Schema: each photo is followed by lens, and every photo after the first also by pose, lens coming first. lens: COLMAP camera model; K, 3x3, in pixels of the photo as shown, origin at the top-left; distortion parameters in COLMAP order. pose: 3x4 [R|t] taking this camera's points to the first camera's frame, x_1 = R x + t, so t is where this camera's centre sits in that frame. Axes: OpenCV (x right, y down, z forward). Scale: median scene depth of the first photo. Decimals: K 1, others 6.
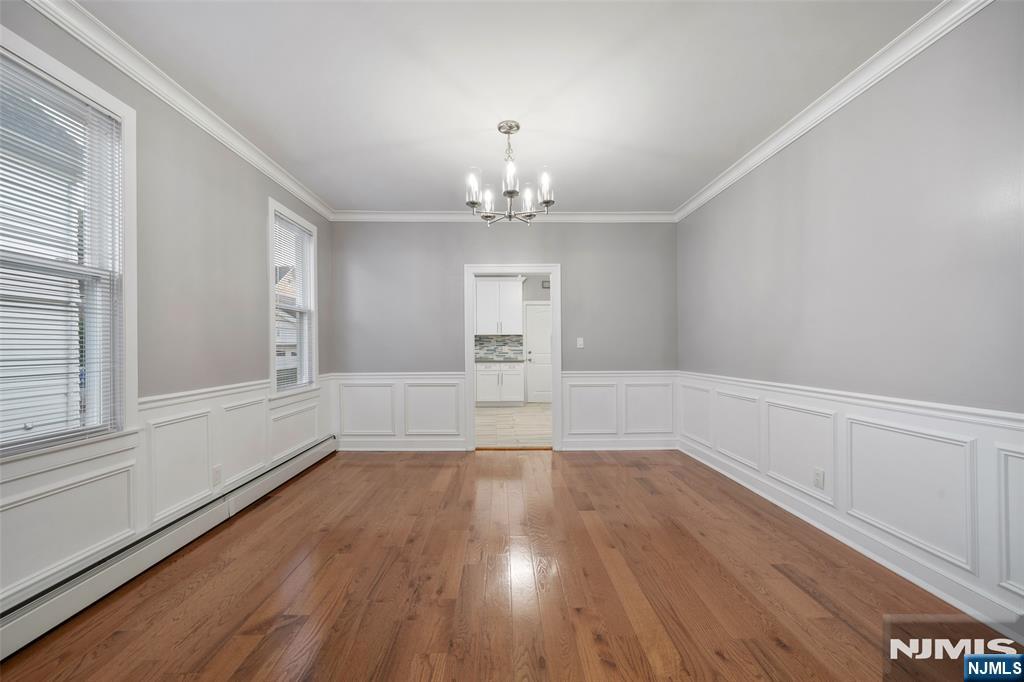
lens RADIAL K [[404.8, 0, 510.3], [0, 404.8, 343.0], [0, 0, 1]] dist [0.000649, 0.000049]
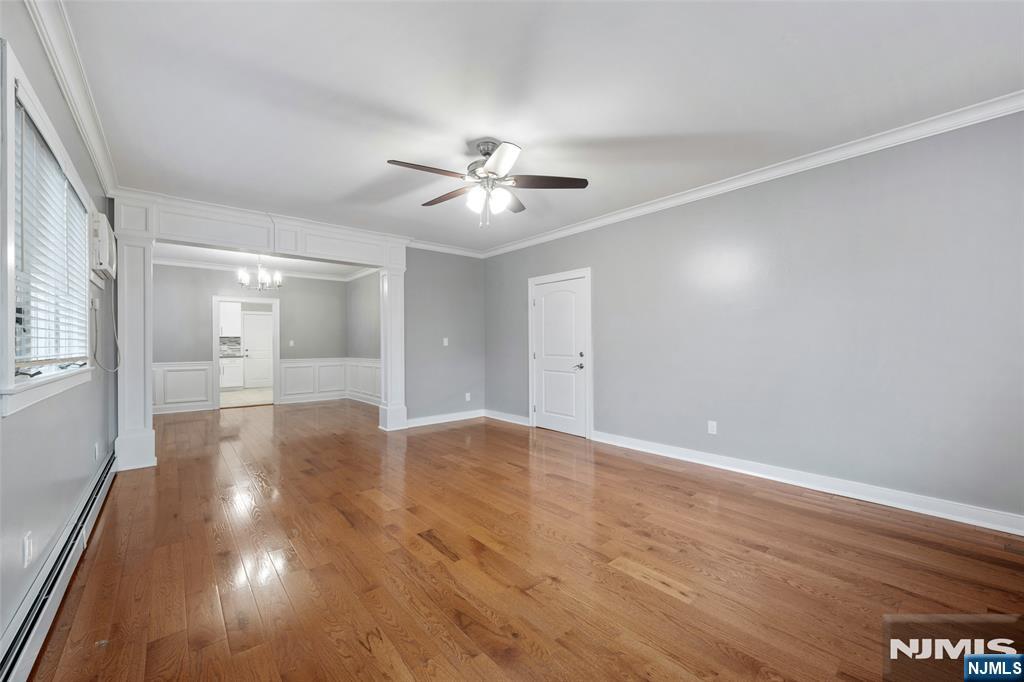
lens RADIAL K [[404.8, 0, 510.3], [0, 404.8, 343.0], [0, 0, 1]] dist [0.000649, 0.000049]
pose [[0.774178, 0.000324, 0.632968, -0.208733], [-0.002349, 0.999994, 0.002361, -0.008884], [-0.632964, -0.003315, 0.774174, -0.981271]]
